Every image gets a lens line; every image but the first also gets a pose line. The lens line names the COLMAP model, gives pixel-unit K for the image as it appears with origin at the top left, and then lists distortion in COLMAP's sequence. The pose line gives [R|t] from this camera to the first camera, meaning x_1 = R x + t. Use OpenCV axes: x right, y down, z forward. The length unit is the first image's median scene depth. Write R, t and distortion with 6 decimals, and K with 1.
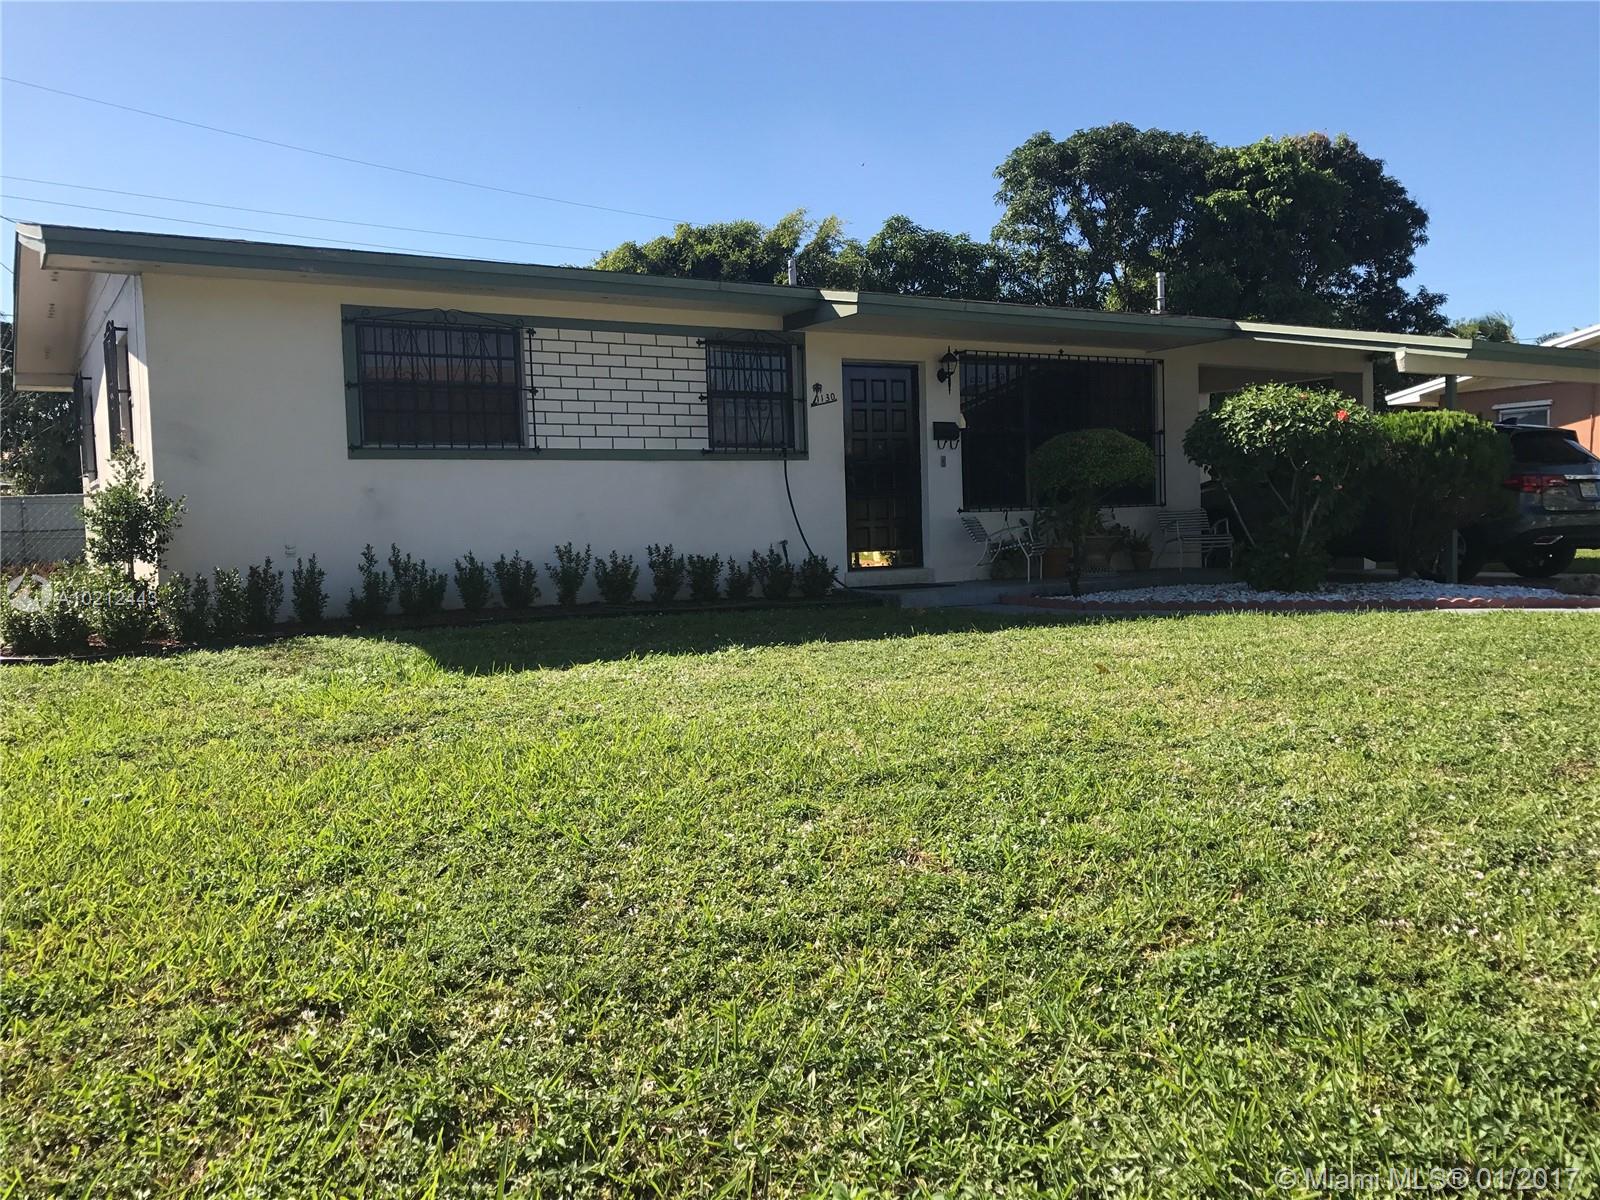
lens RADIAL K [[1323.1, 0, 809.5], [0, 1323.1, 584.5], [0, 0, 1]] dist [0.042125, -0.060552]
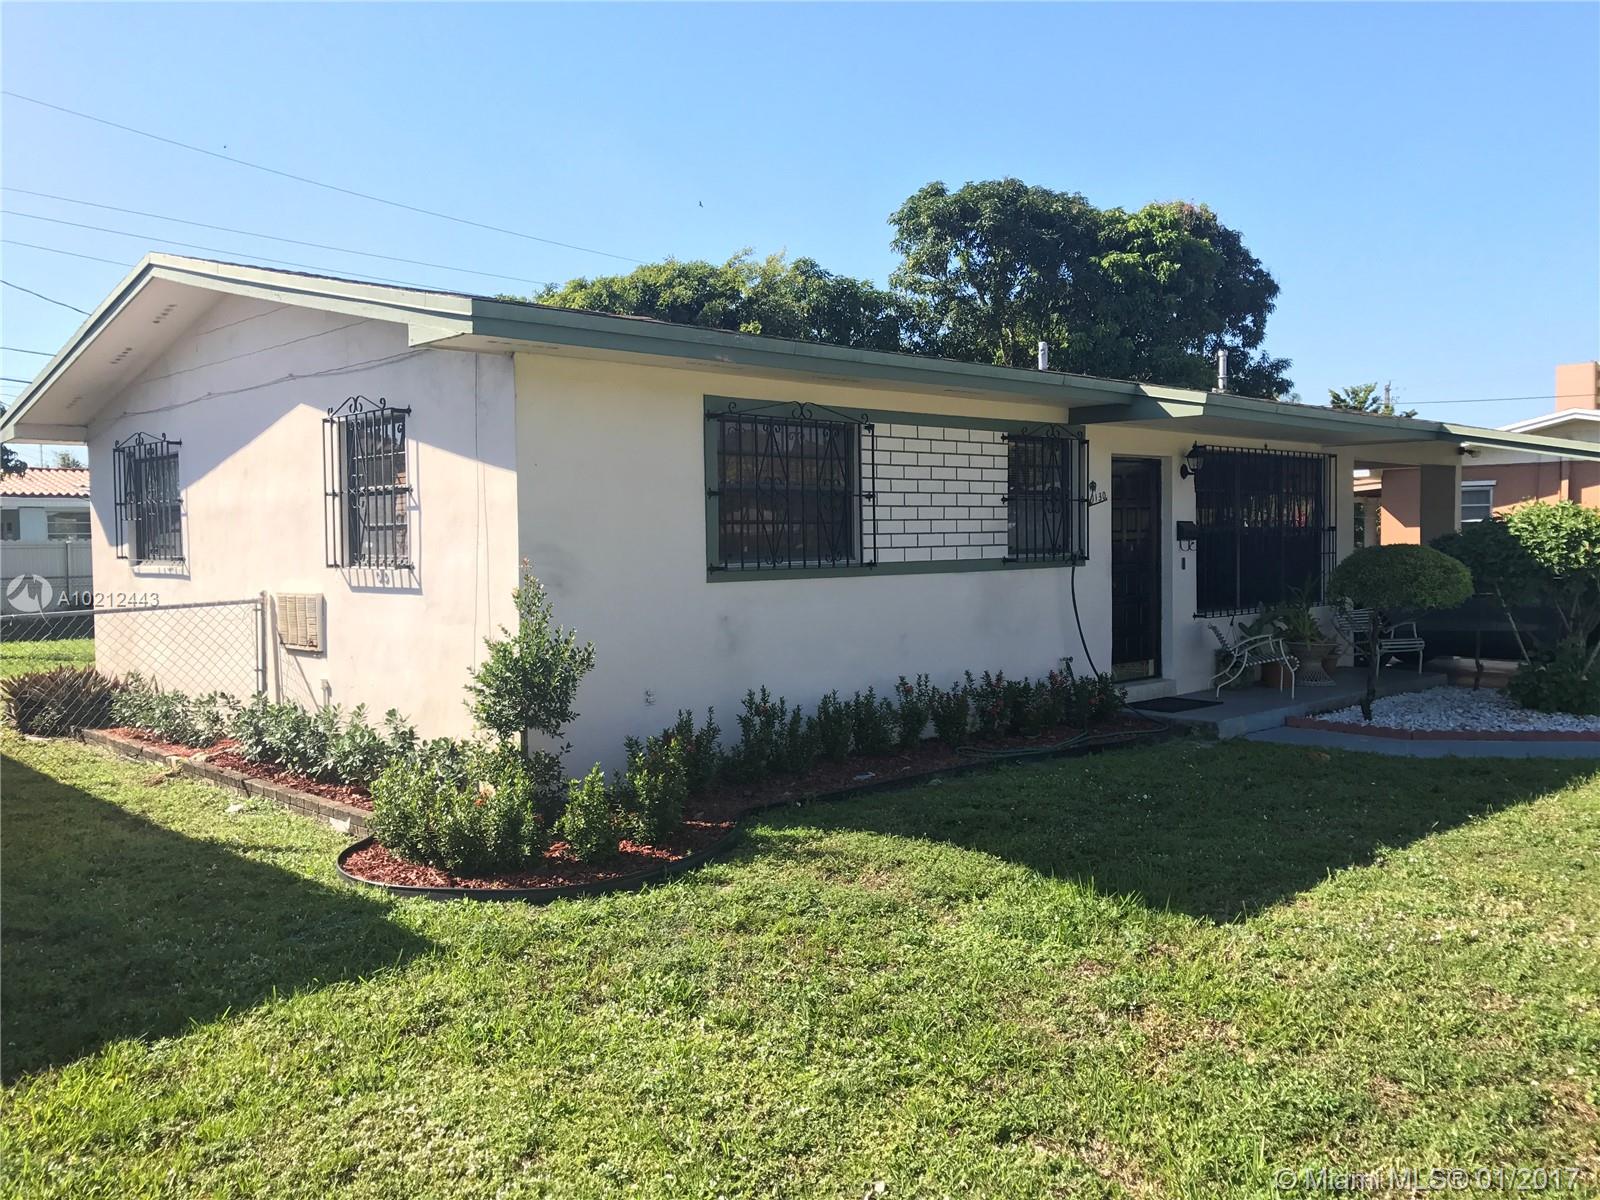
lens RADIAL K [[1323.1, 0, 800.0], [0, 1323.1, 592.7], [0, 0, 1]] dist [0.042125, -0.060552]
pose [[0.978883, 0.007974, 0.204265, -0.414736], [-0.005921, 0.999926, -0.010661, -0.071999], [-0.204335, 0.009226, 0.978858, 0.169131]]
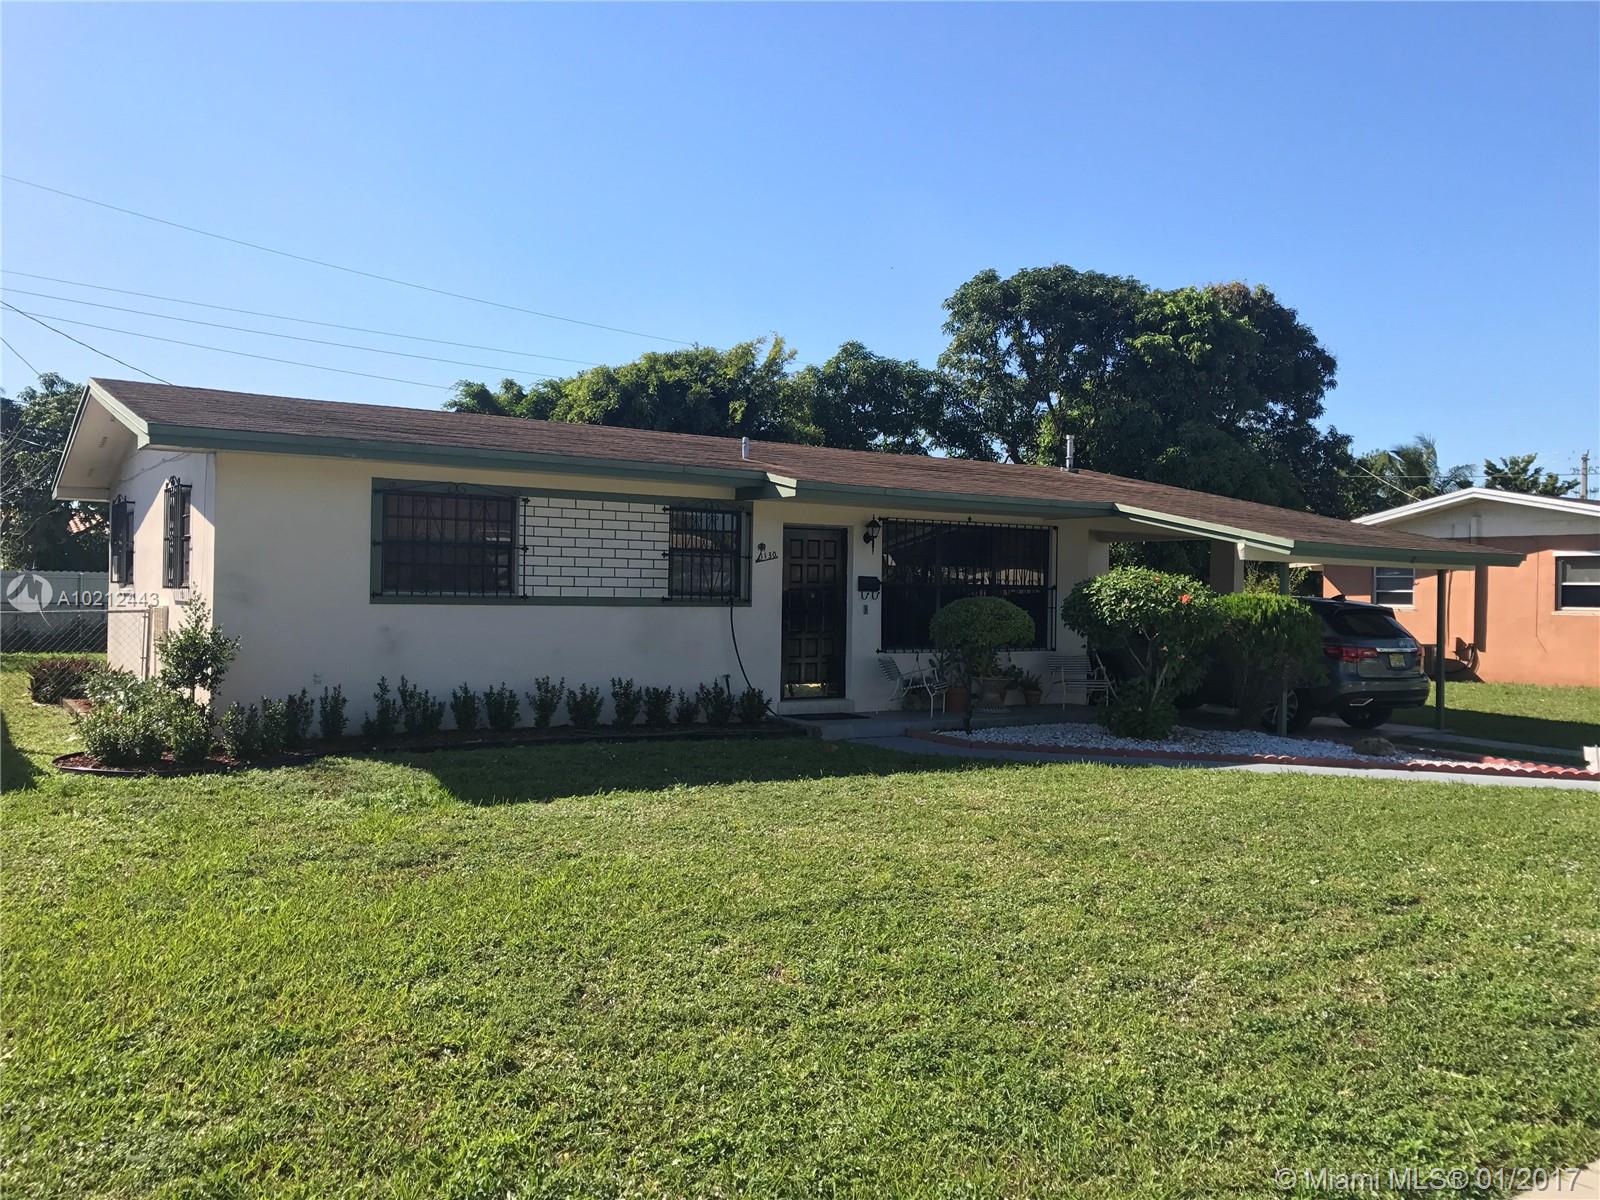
lens RADIAL K [[1323.1, 0, 812.5], [0, 1323.1, 573.5], [0, 0, 1]] dist [0.042125, -0.060552]
pose [[0.998241, 0.046986, 0.036147, 0.011146], [-0.044641, 0.997004, -0.063162, -0.057037], [-0.039007, 0.061437, 0.997348, -0.208620]]
